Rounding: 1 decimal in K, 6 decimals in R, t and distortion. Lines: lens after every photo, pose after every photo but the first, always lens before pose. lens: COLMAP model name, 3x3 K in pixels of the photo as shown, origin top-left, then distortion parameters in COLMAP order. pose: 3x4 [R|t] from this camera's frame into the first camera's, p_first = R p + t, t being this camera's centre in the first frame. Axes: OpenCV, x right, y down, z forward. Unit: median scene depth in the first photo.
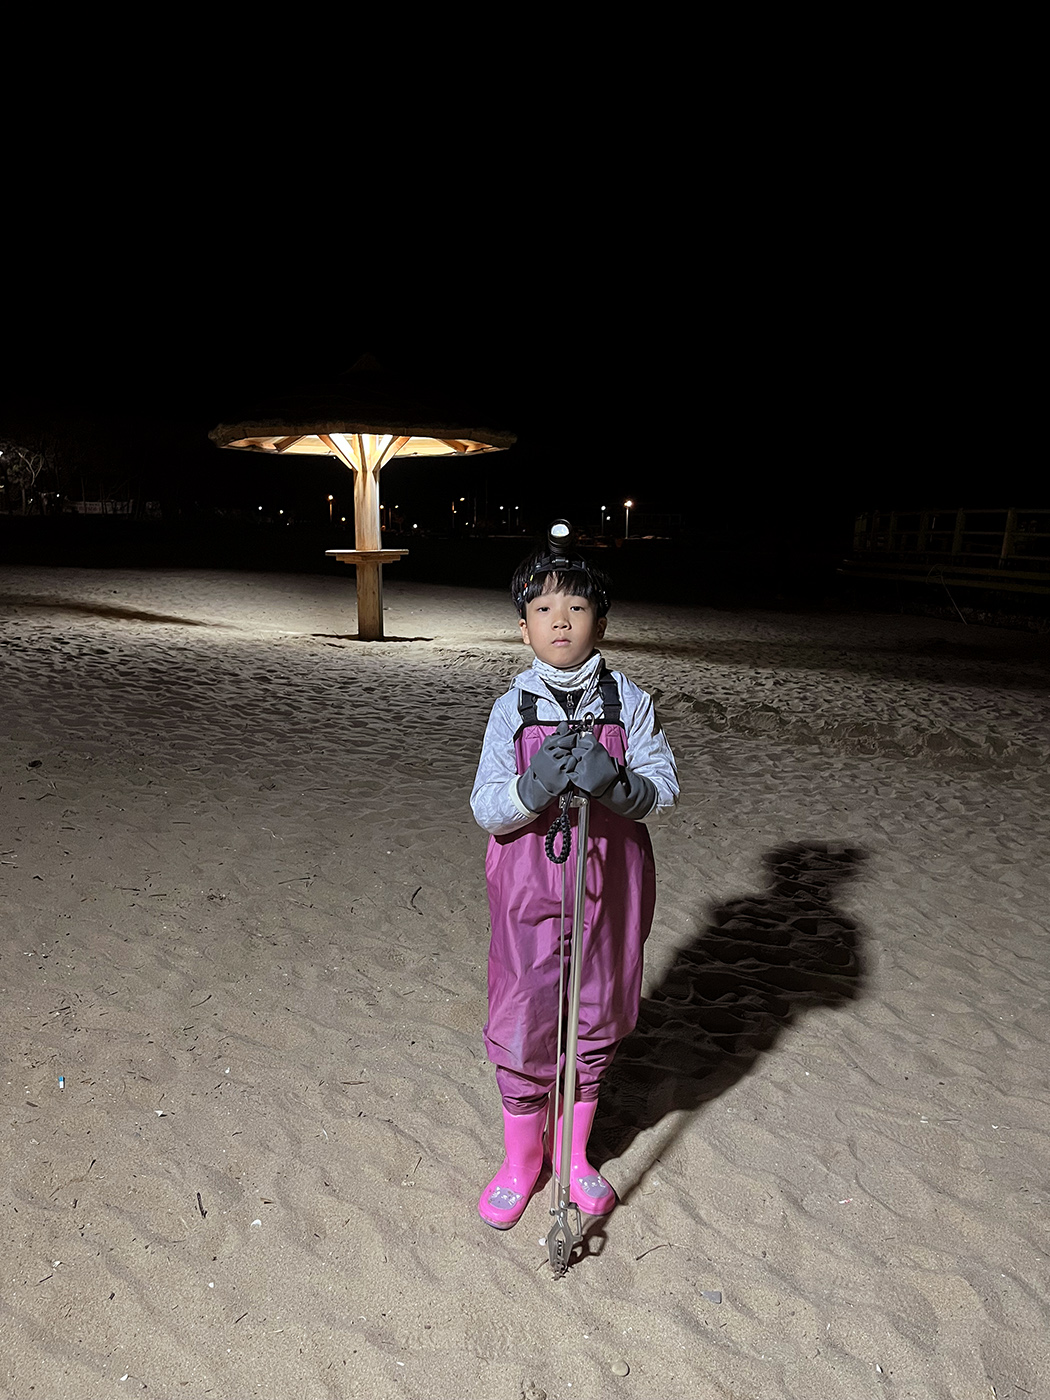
lens RADIAL K [[1053.4, 0, 526.8], [0, 1053.4, 703.2], [0, 0, 1]] dist [0.008665, -0.007402]
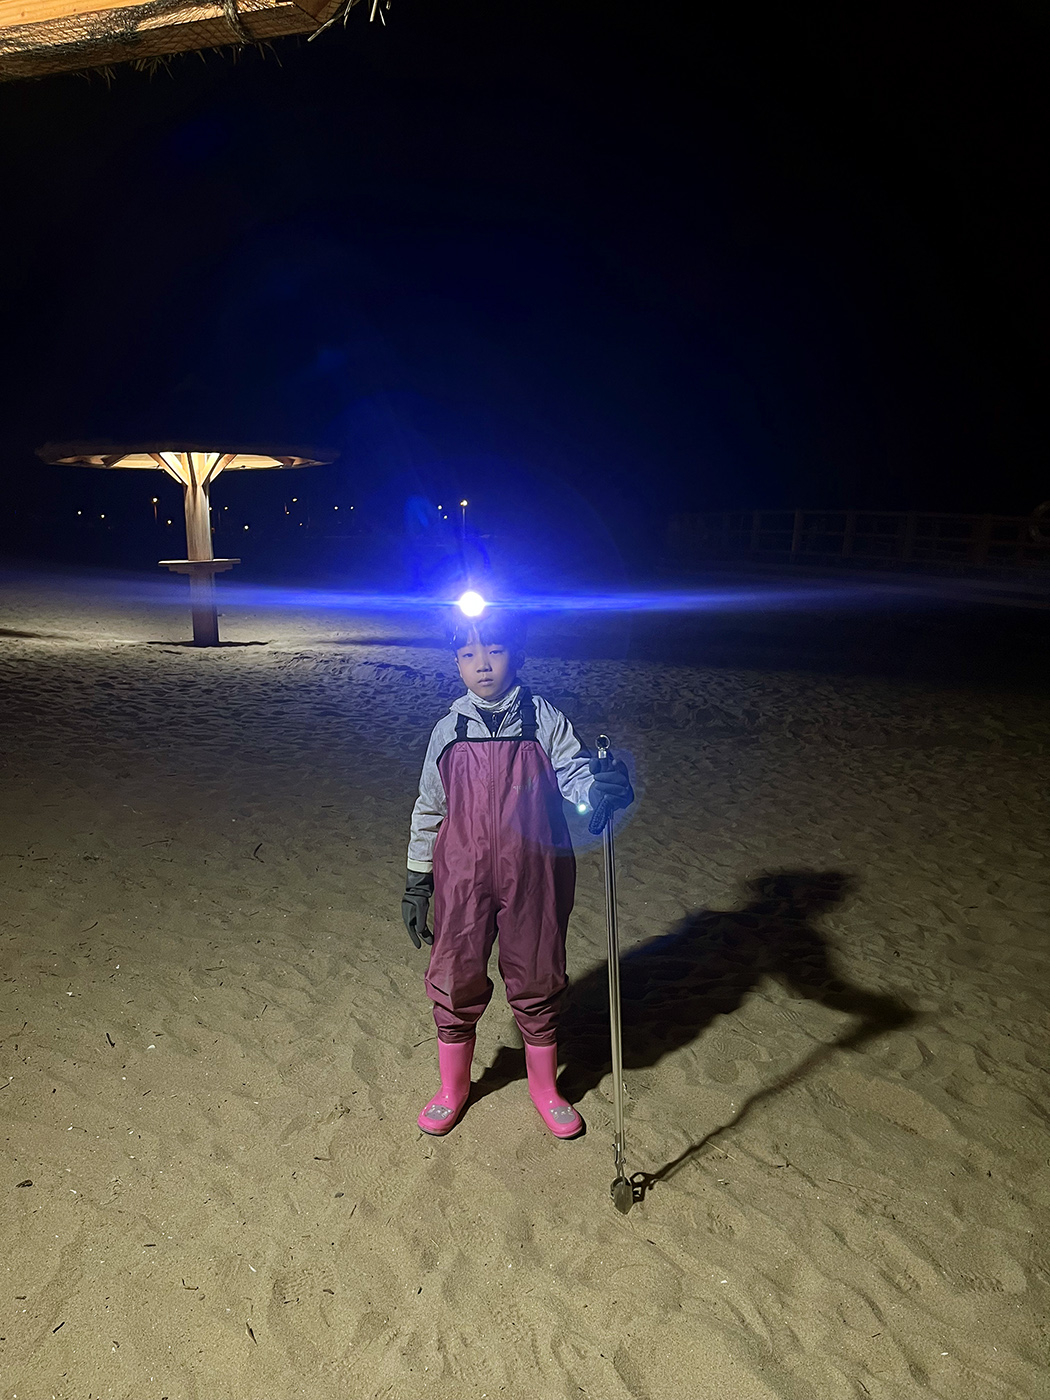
lens RADIAL K [[1053.4, 0, 532.9], [0, 1053.4, 703.7], [0, 0, 1]] dist [0.008665, -0.007402]
pose [[0.987480, -0.040388, 0.152488, 0.018219], [0.040183, 0.999183, 0.004425, 0.010378], [-0.152542, 0.001757, 0.988295, -0.156272]]
